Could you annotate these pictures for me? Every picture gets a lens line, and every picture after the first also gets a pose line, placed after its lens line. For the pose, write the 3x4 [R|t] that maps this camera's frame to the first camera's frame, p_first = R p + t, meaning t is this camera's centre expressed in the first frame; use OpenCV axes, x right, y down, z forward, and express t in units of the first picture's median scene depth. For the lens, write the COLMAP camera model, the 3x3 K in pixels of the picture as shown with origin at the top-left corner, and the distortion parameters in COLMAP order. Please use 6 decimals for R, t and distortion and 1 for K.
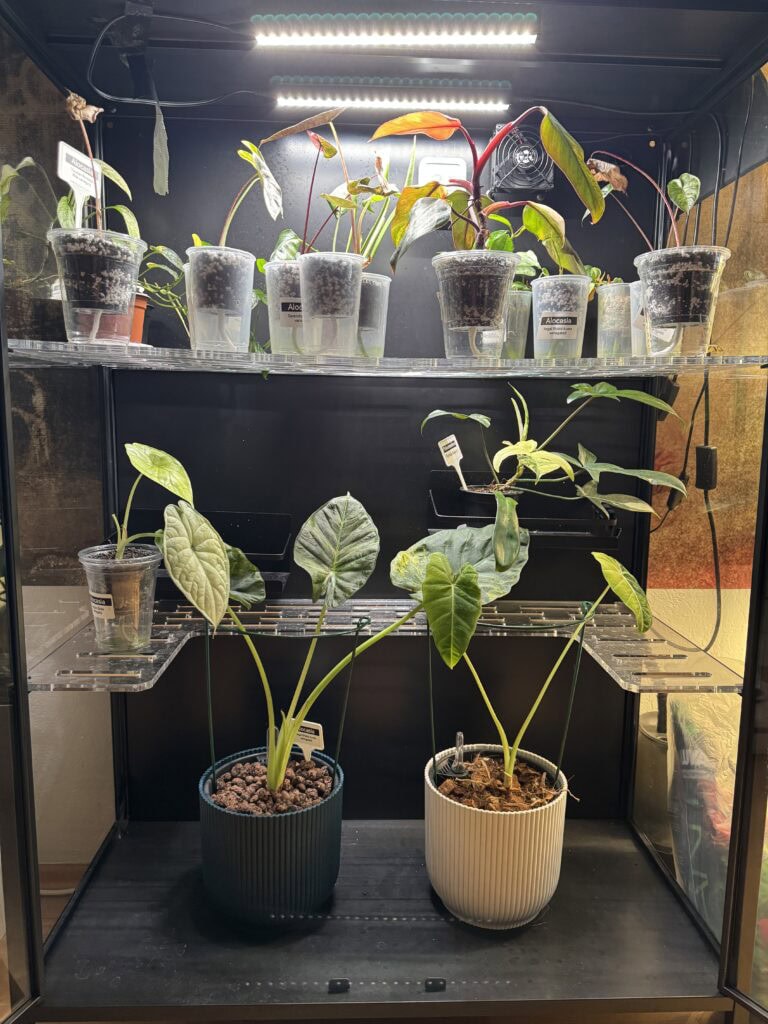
lens RADIAL K [[703.2, 0, 384.0], [0, 703.2, 512.0], [0, 0, 1]] dist [0.007910, 0.000754]
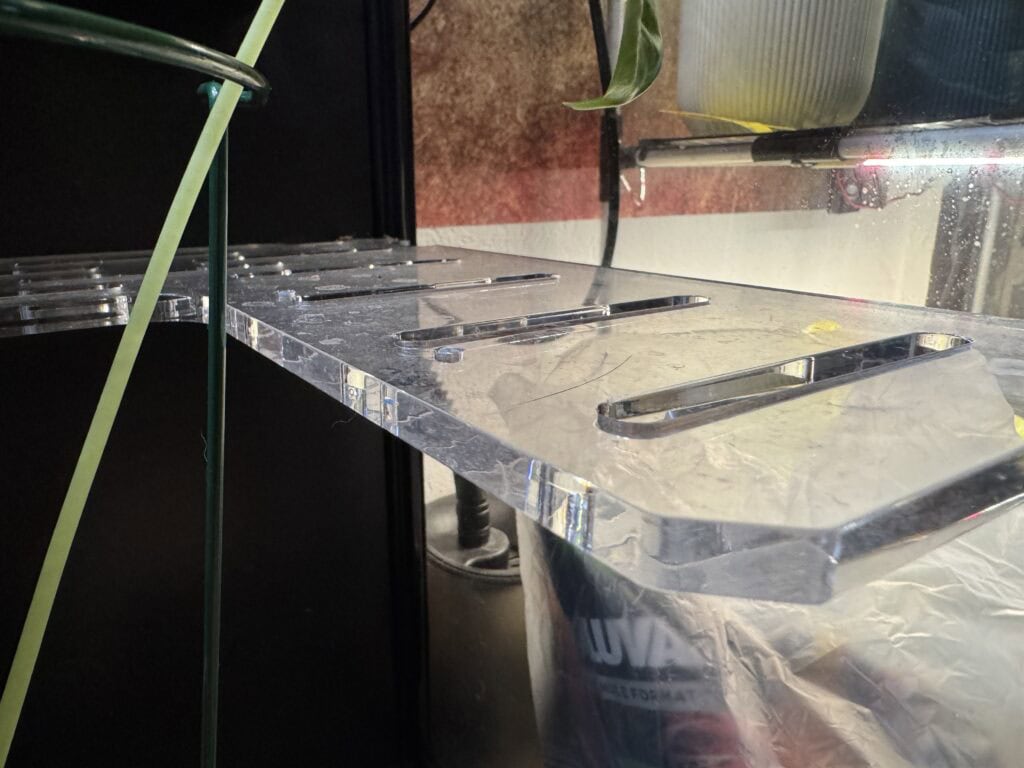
lens RADIAL K [[807.3, 0, 512.0], [0, 807.3, 384.0], [0, 0, 1]] dist [0.004213, 0.001461]
pose [[0.835981, -0.162794, 0.524056, 0.161017], [0.080484, 0.981030, 0.176360, 0.120878], [-0.542824, -0.105256, 0.833224, 0.546991]]
